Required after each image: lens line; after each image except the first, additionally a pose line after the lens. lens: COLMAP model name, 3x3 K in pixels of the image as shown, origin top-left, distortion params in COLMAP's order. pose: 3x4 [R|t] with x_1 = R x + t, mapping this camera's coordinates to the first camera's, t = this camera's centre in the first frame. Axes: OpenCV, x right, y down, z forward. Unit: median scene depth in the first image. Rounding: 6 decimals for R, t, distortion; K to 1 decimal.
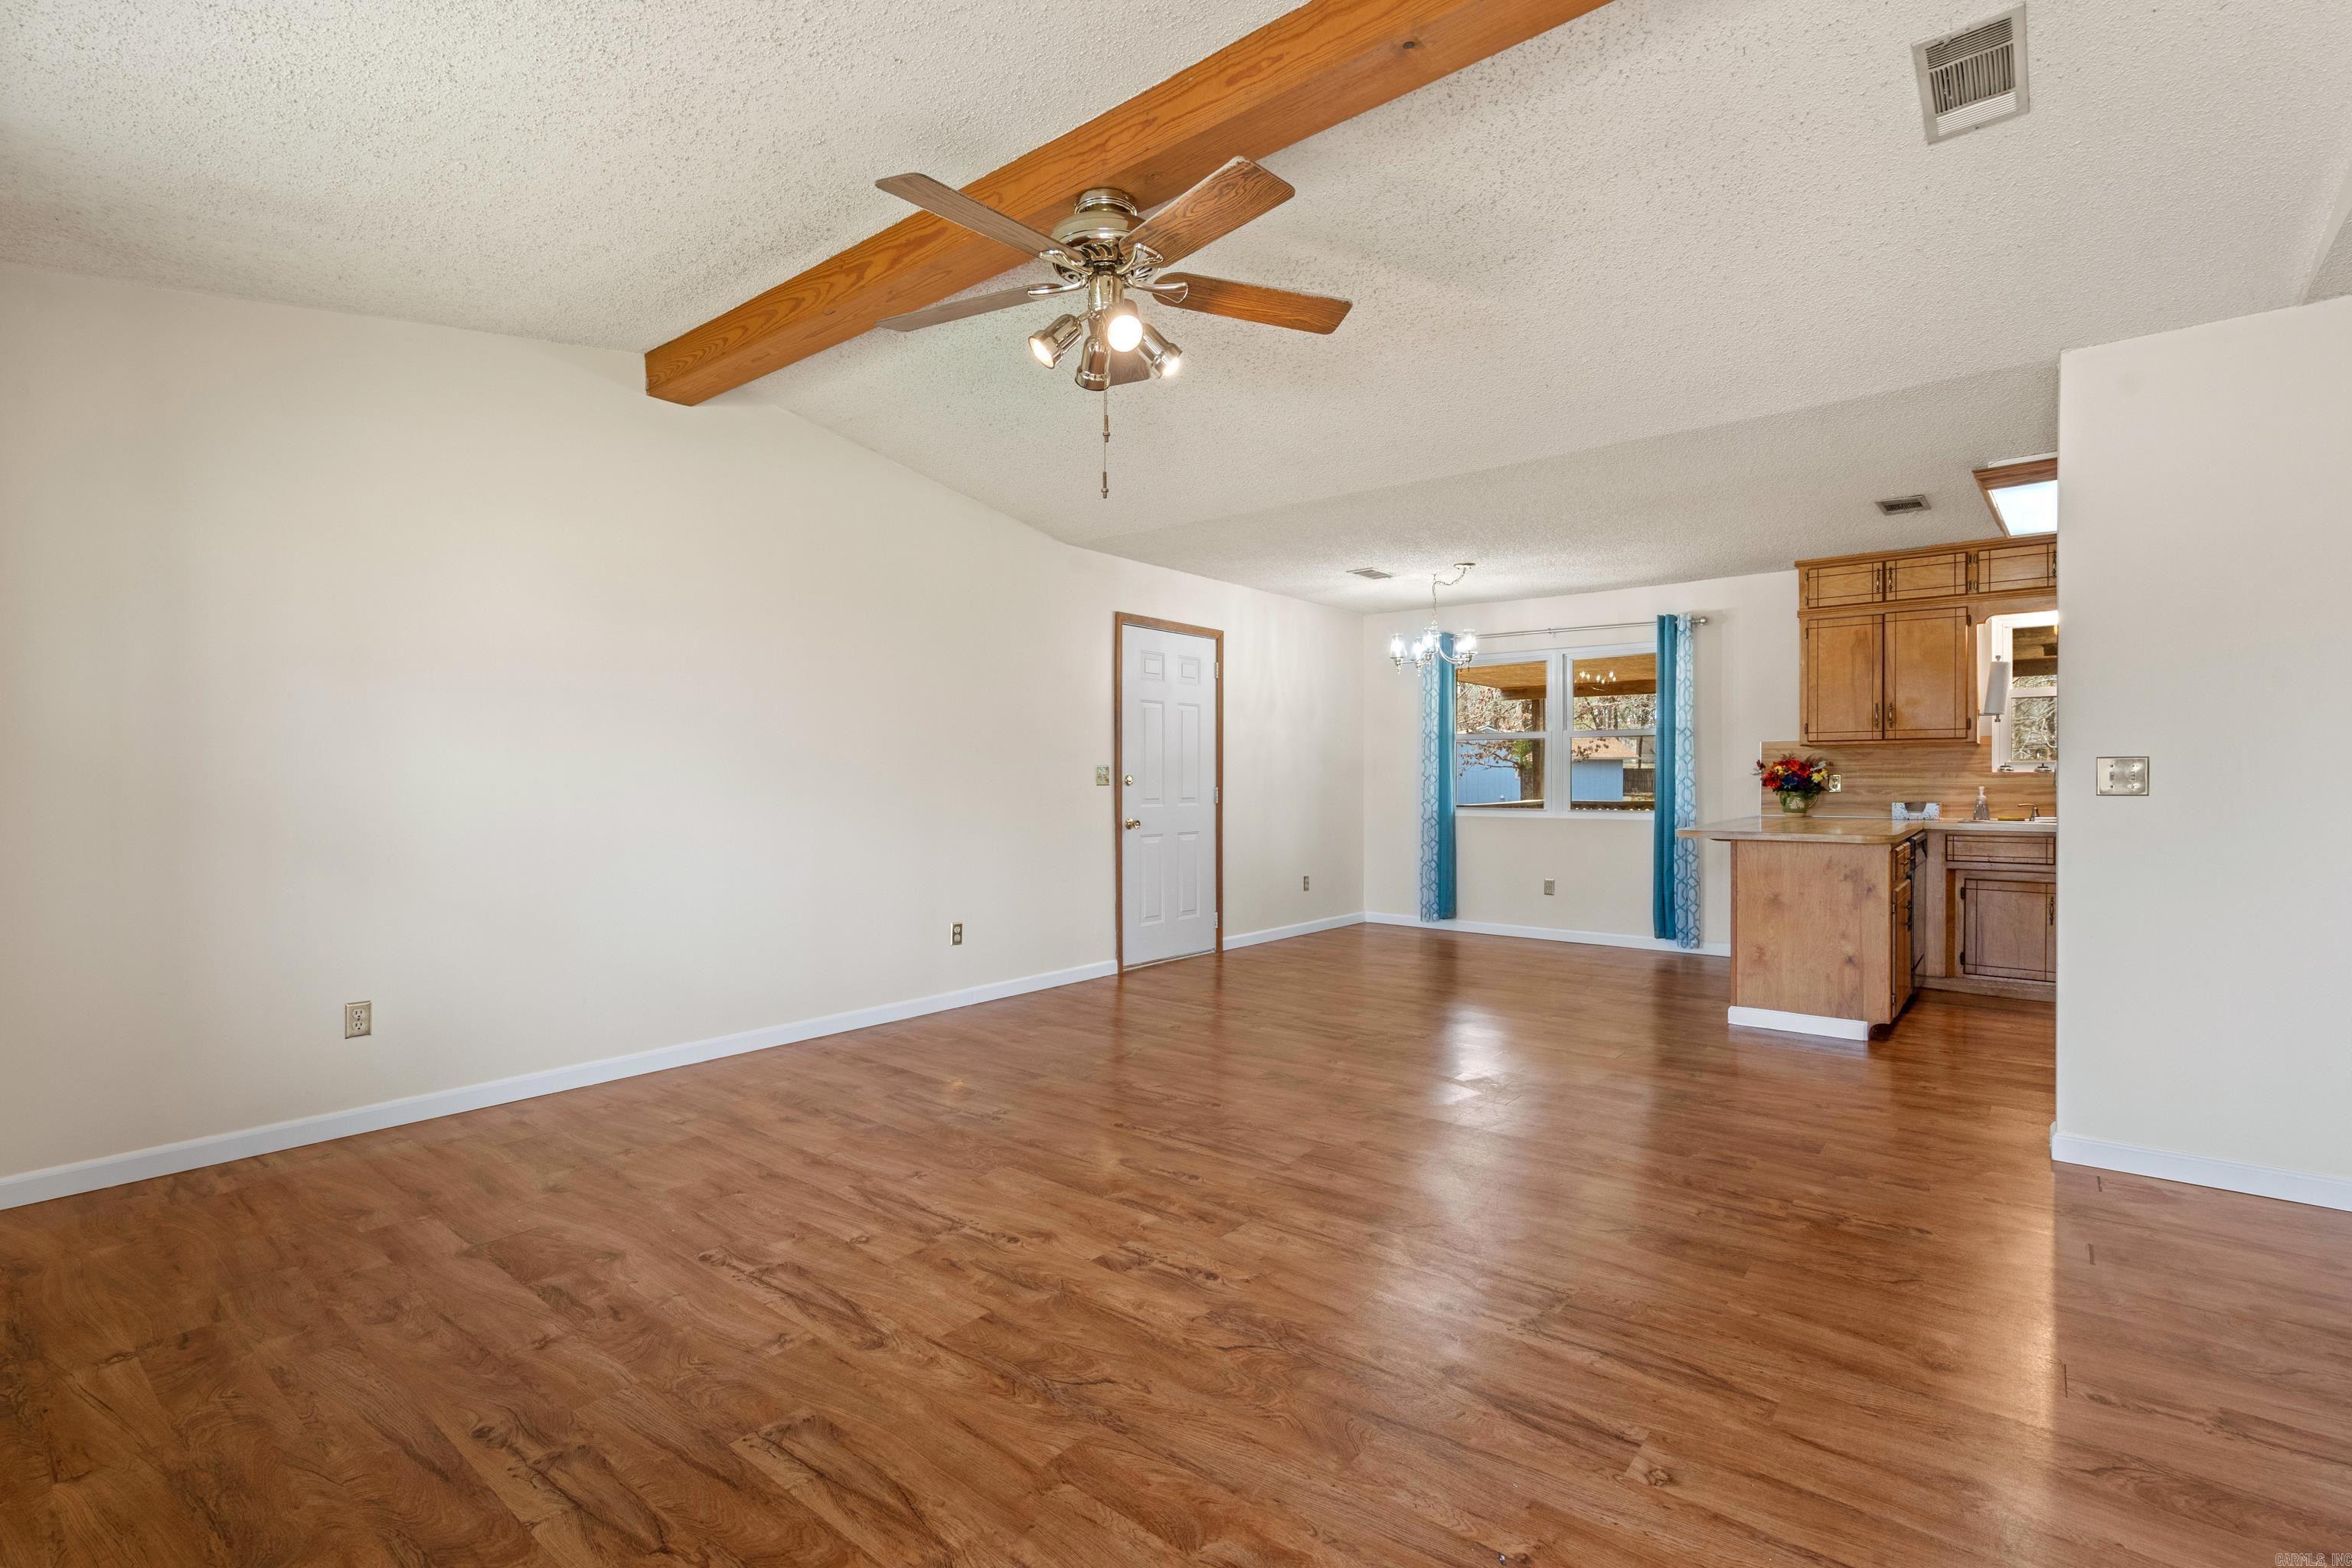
lens RADIAL K [[1080.4, 0, 1153.2], [0, 1080.4, 783.8], [0, 0, 1]] dist [-0.004795, 0.003050]
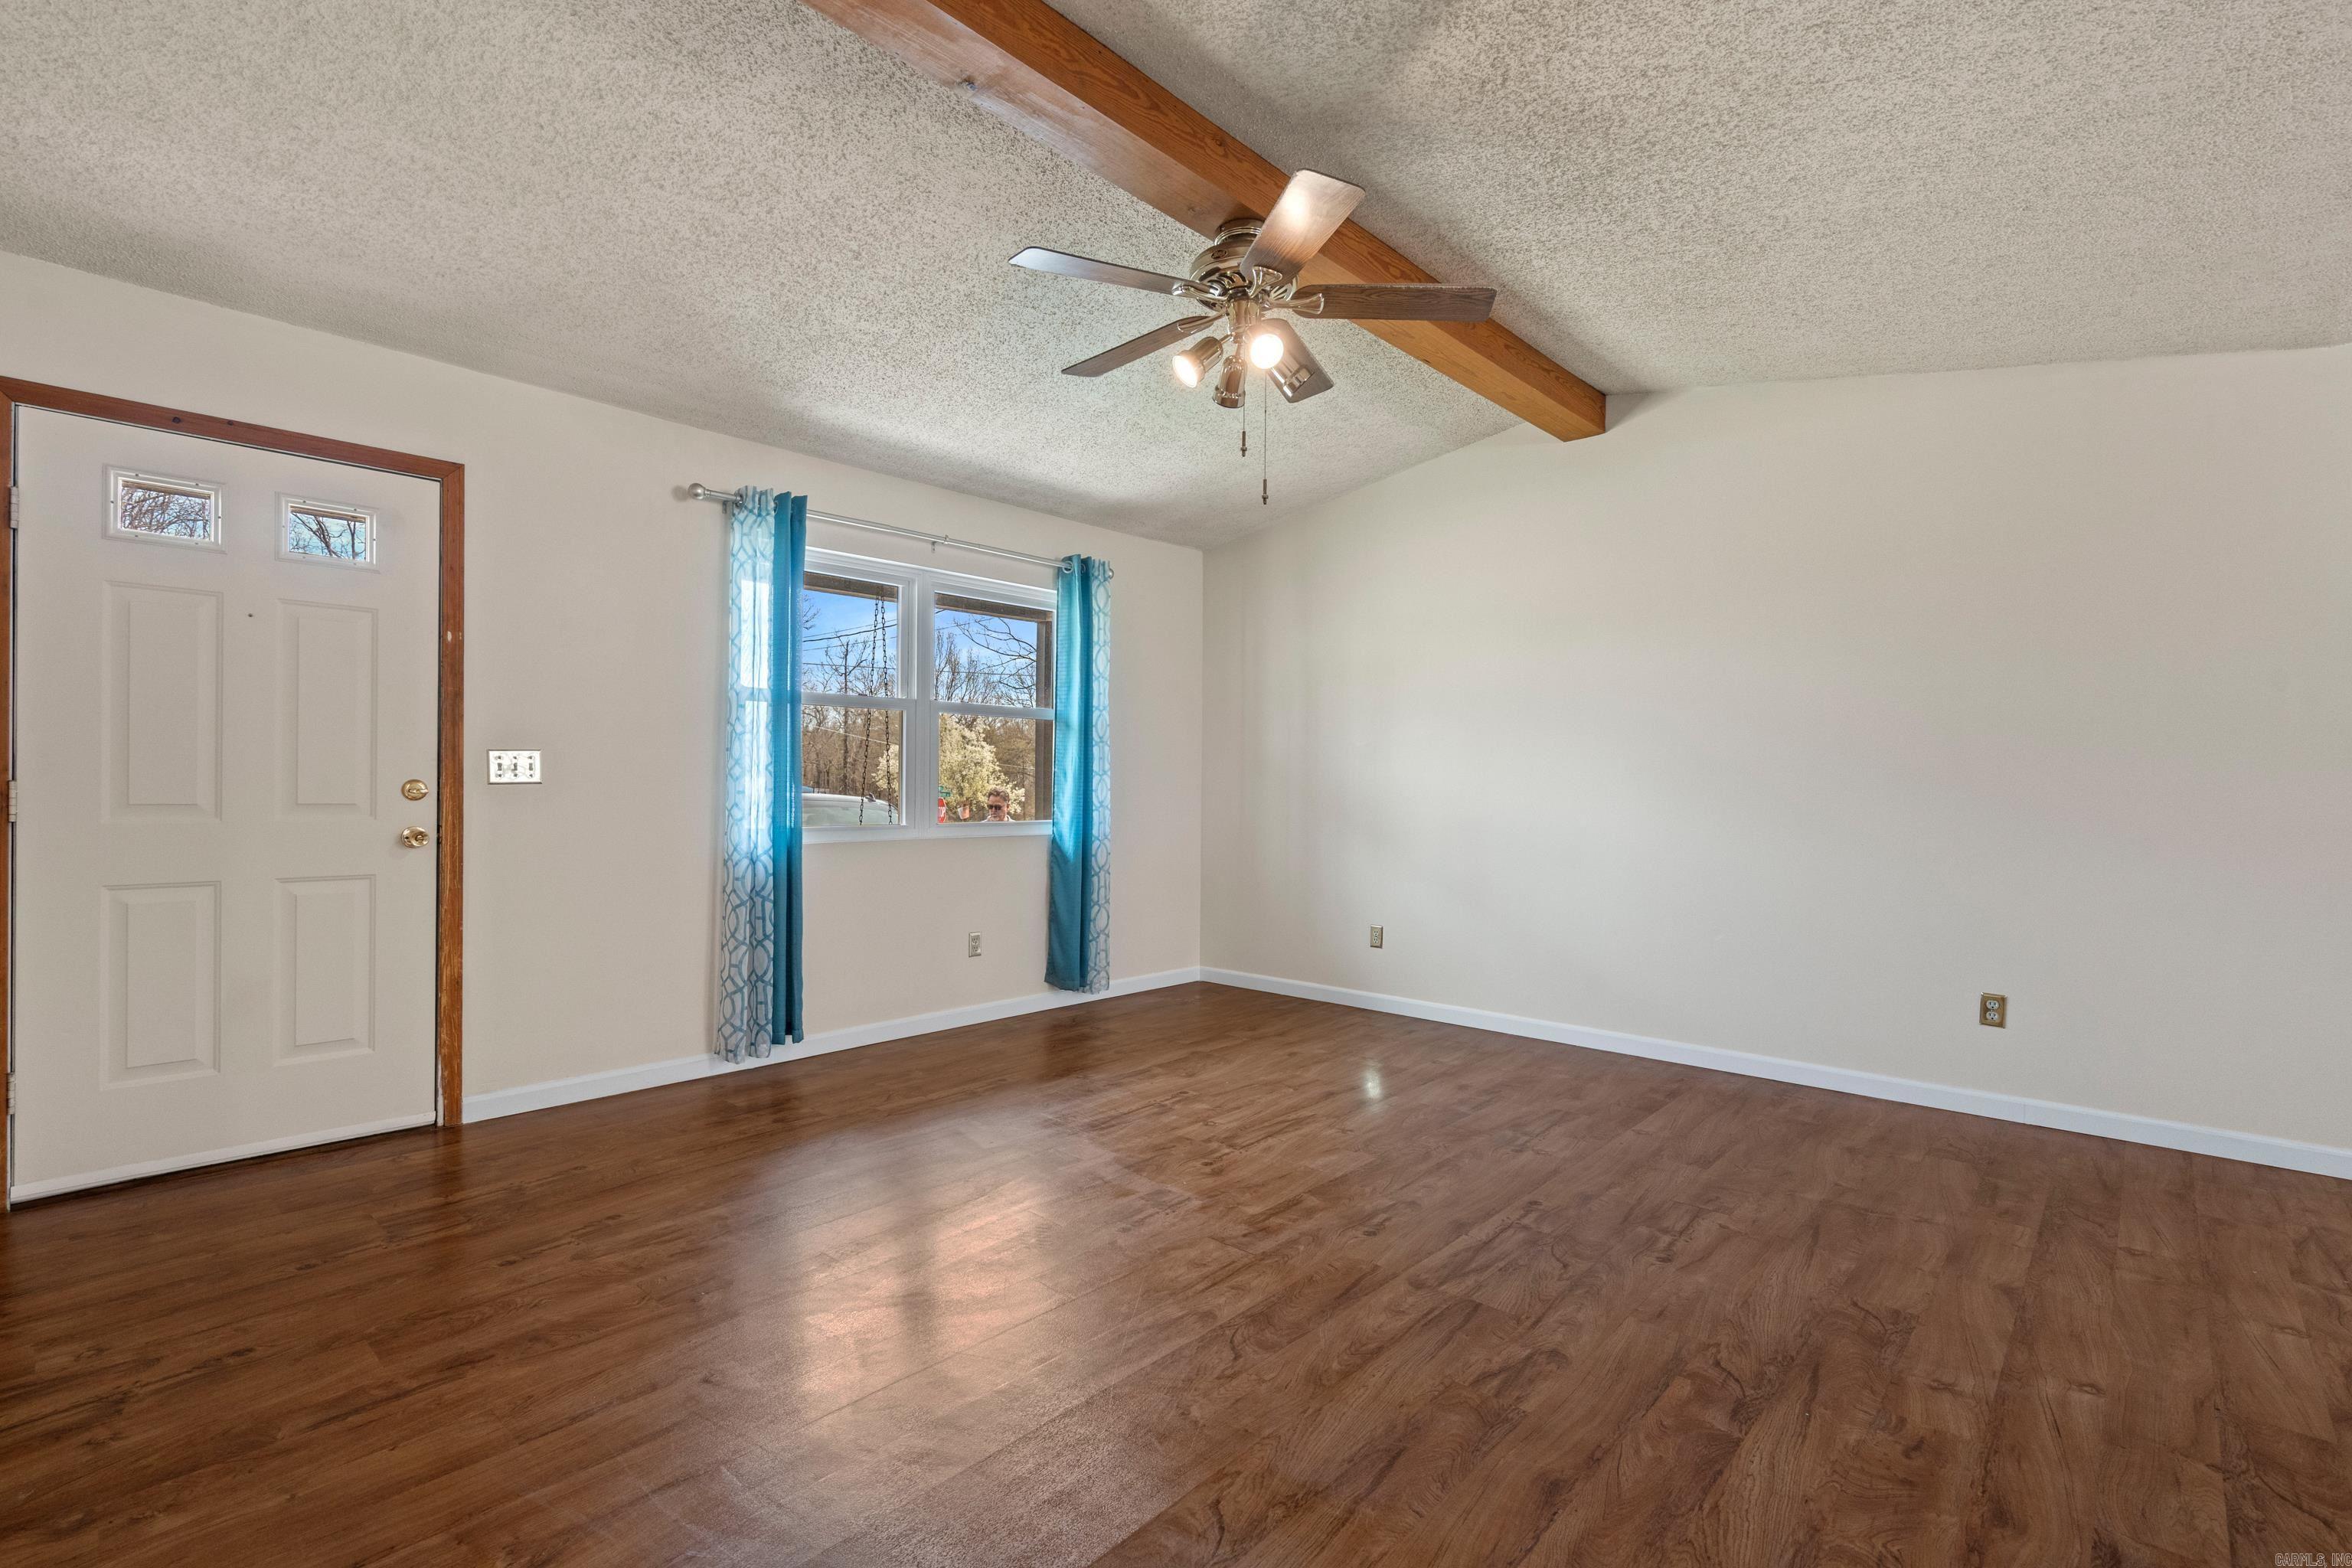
lens RADIAL K [[1080.4, 0, 1185.9], [0, 1080.4, 794.0], [0, 0, 1]] dist [-0.004795, 0.003050]
pose [[-0.044154, 0.009486, -0.998980, 0.738463], [-0.018316, 0.999779, 0.010303, 0.003773], [0.998857, 0.018752, -0.043971, 0.717951]]
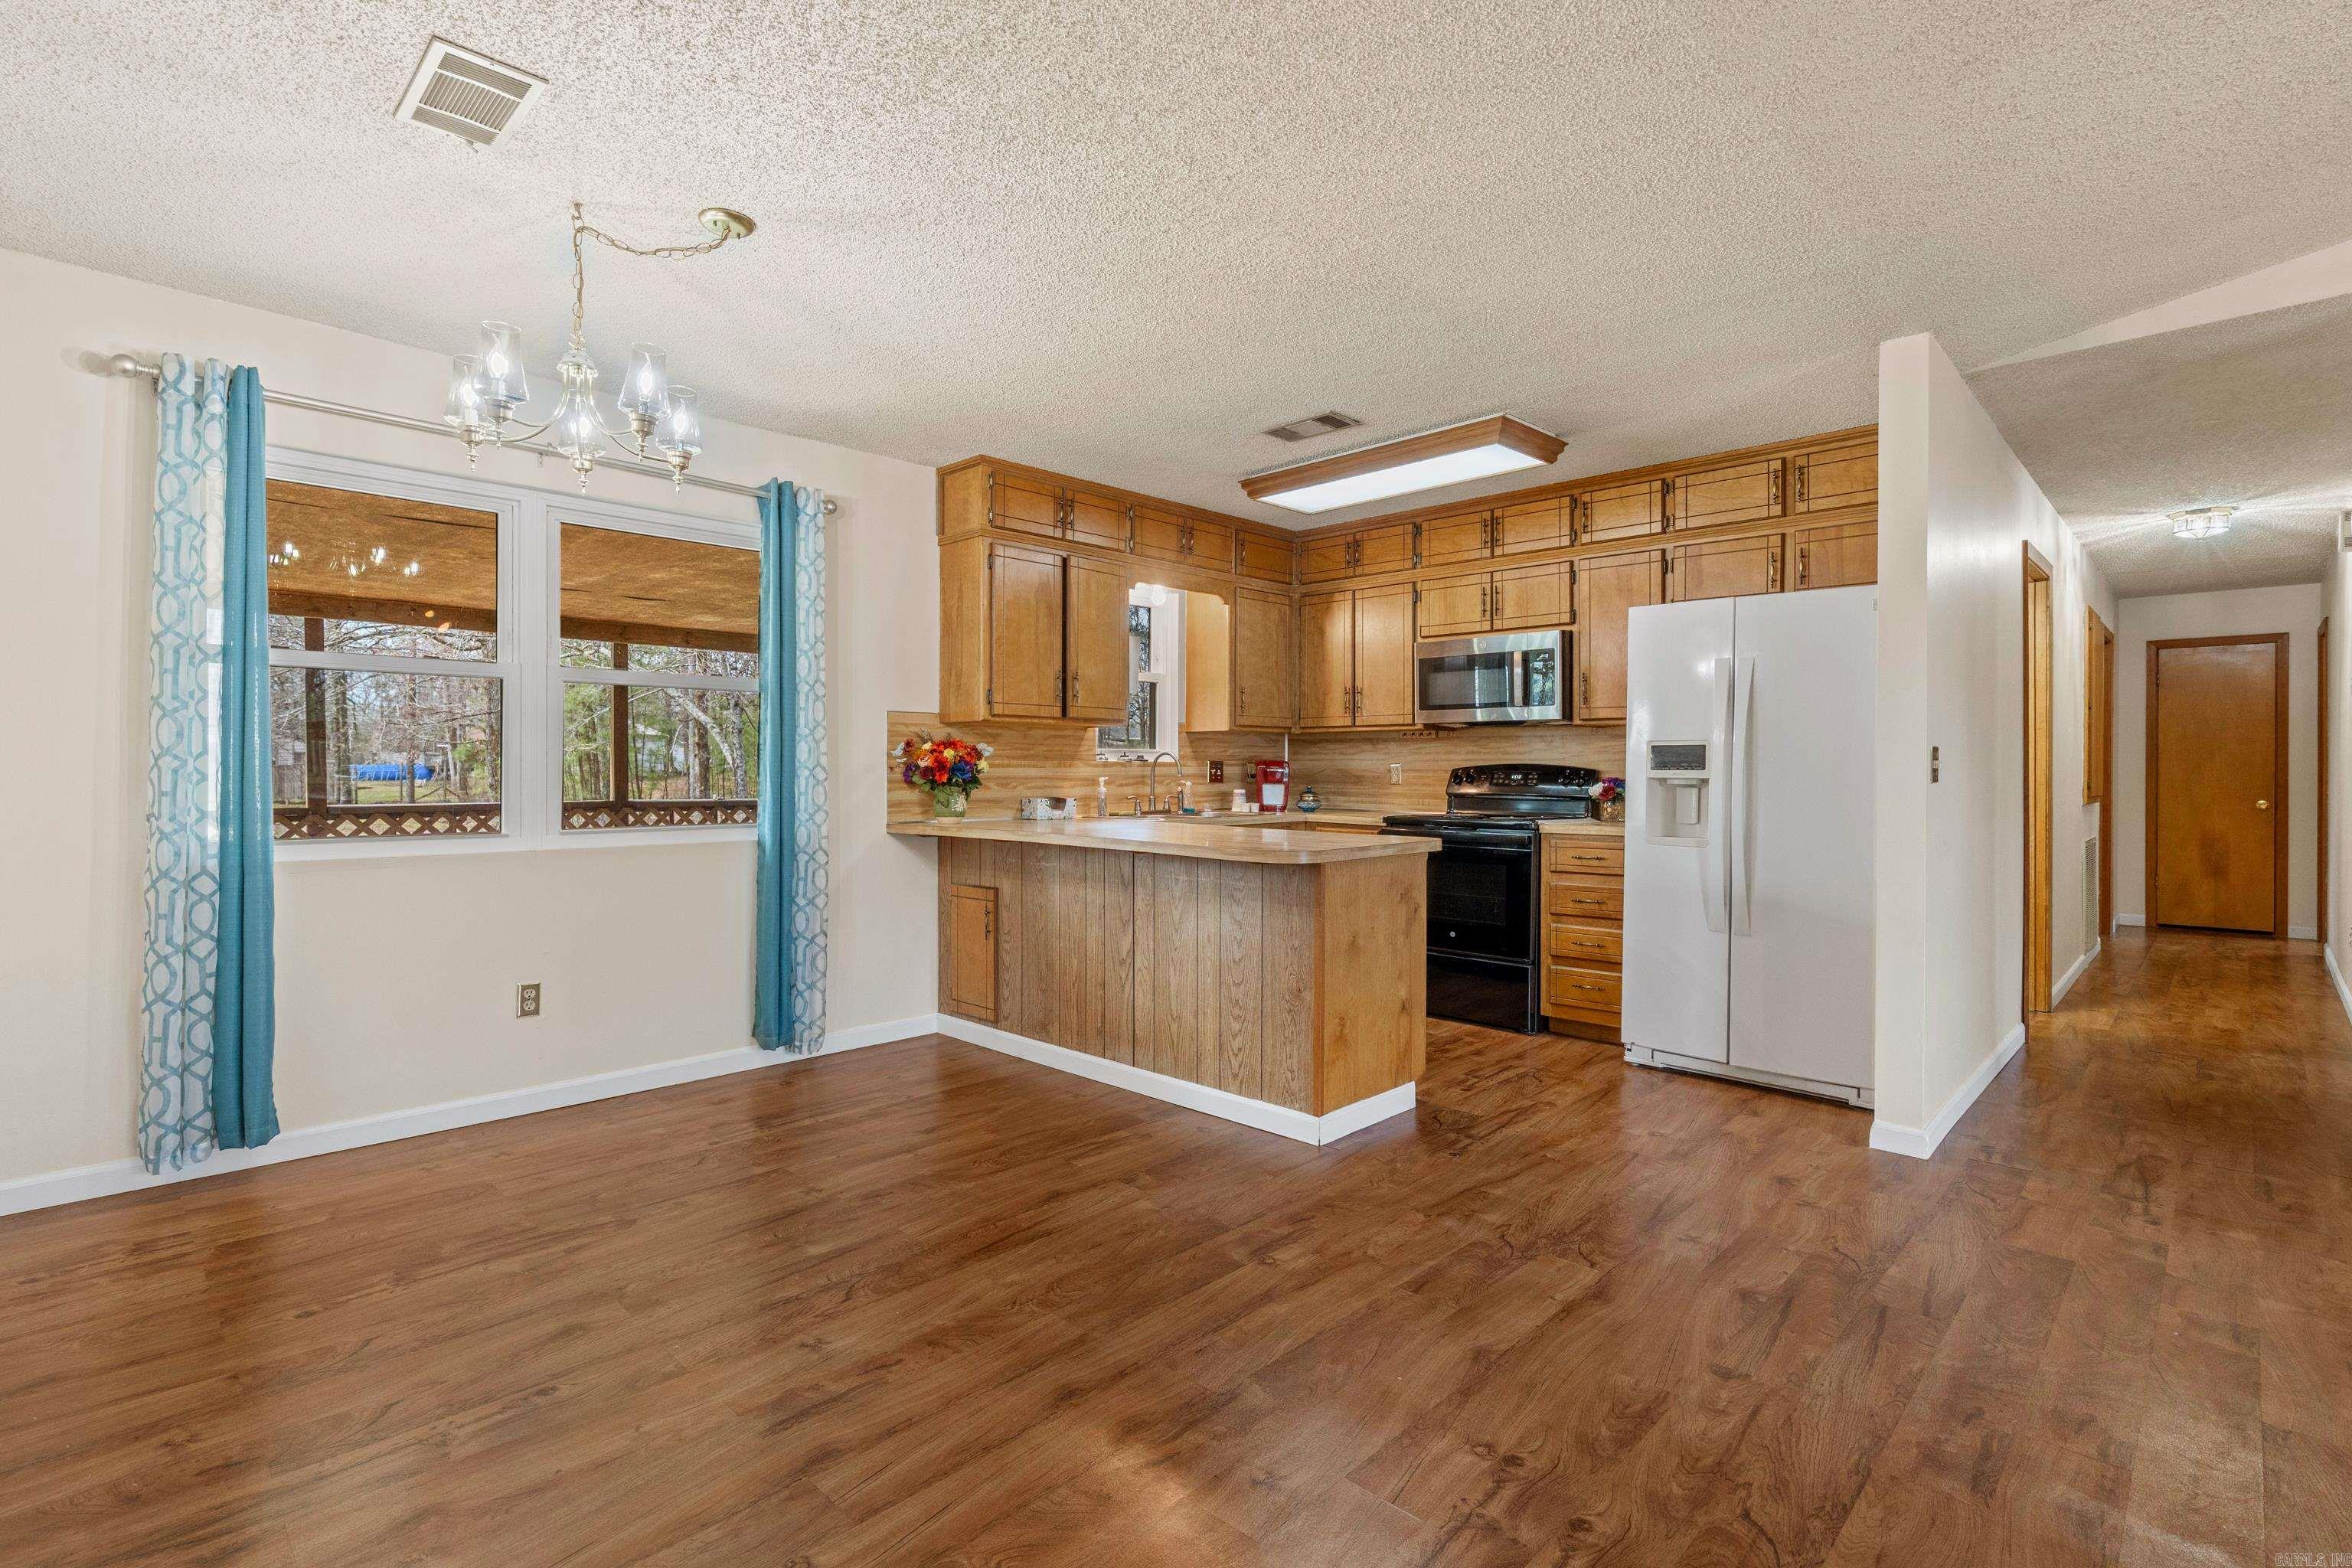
lens RADIAL K [[1080.4, 0, 1175.0], [0, 1080.4, 784.3], [0, 0, 1]] dist [-0.004795, 0.003050]
pose [[0.083086, -0.009869, 0.996494, -0.143818], [0.007010, 0.999932, 0.009319, 0.000342], [-0.996518, 0.006211, 0.083149, 1.350428]]
